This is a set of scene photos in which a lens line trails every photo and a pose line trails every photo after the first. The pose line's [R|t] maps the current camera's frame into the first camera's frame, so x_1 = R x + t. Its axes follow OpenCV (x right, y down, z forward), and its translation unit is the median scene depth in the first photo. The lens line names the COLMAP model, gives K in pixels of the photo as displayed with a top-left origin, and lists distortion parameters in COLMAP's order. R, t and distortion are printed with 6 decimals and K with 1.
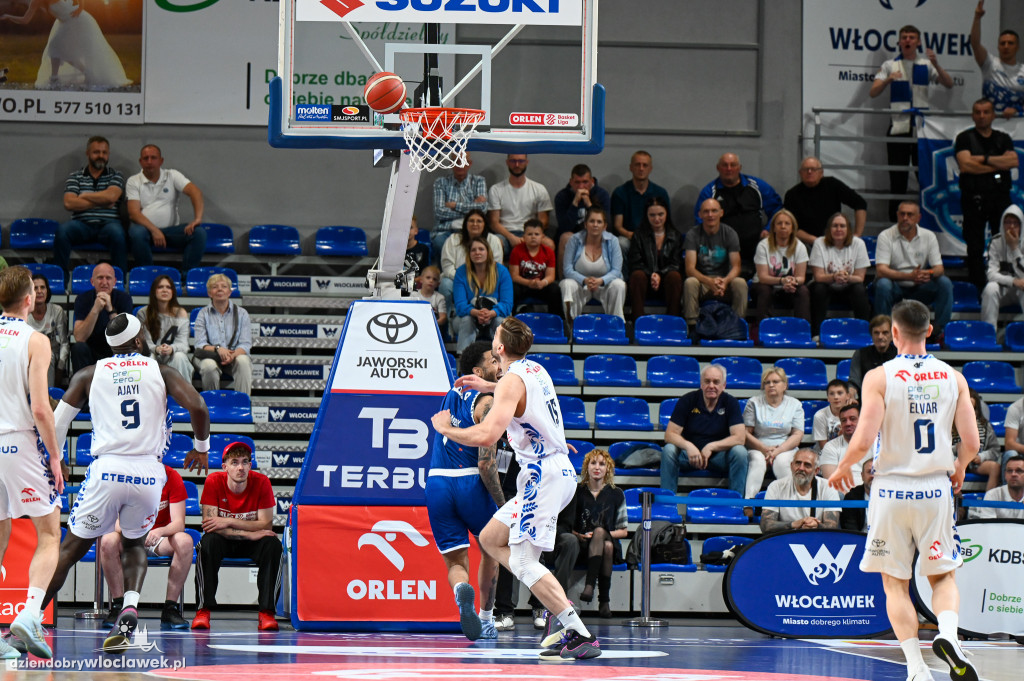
lens RADIAL K [[4992.3, 0, 509.4], [0, 4992.3, 340.5], [0, 0, 1]] dist [-0.055806, 0.000000]
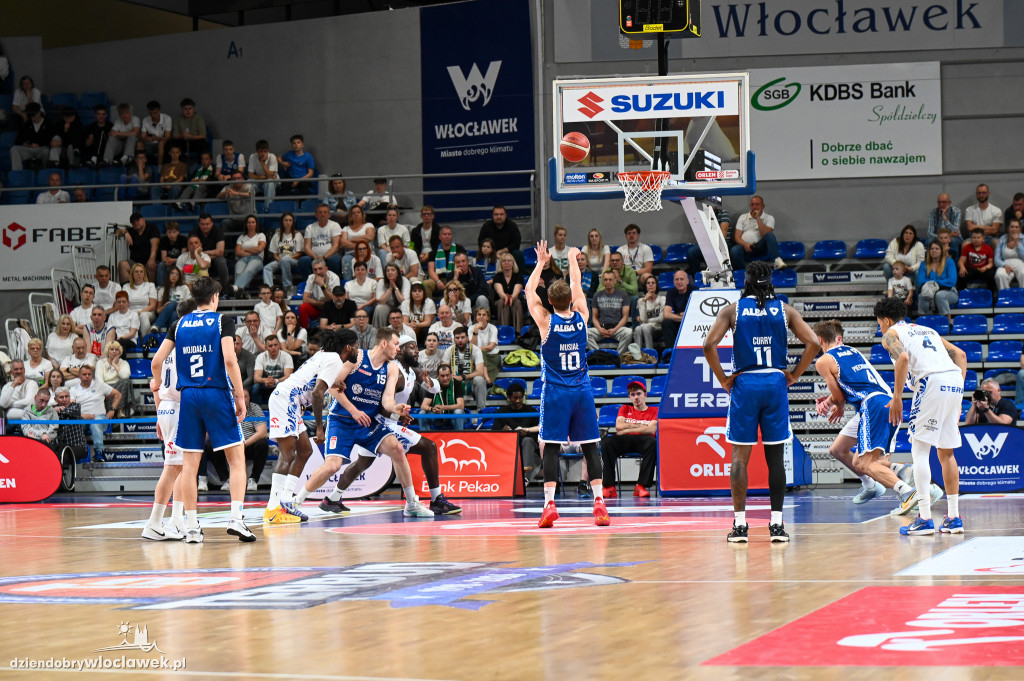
lens RADIAL K [[3141.7, 0, 598.6], [0, 3141.7, 293.4], [0, 0, 1]] dist [0.182611, 0.000000]
pose [[0.953365, -0.045365, -0.298391, 0.243676], [0.043585, 0.998970, -0.012622, 0.004381], [0.298657, -0.000972, 0.954360, 0.024092]]
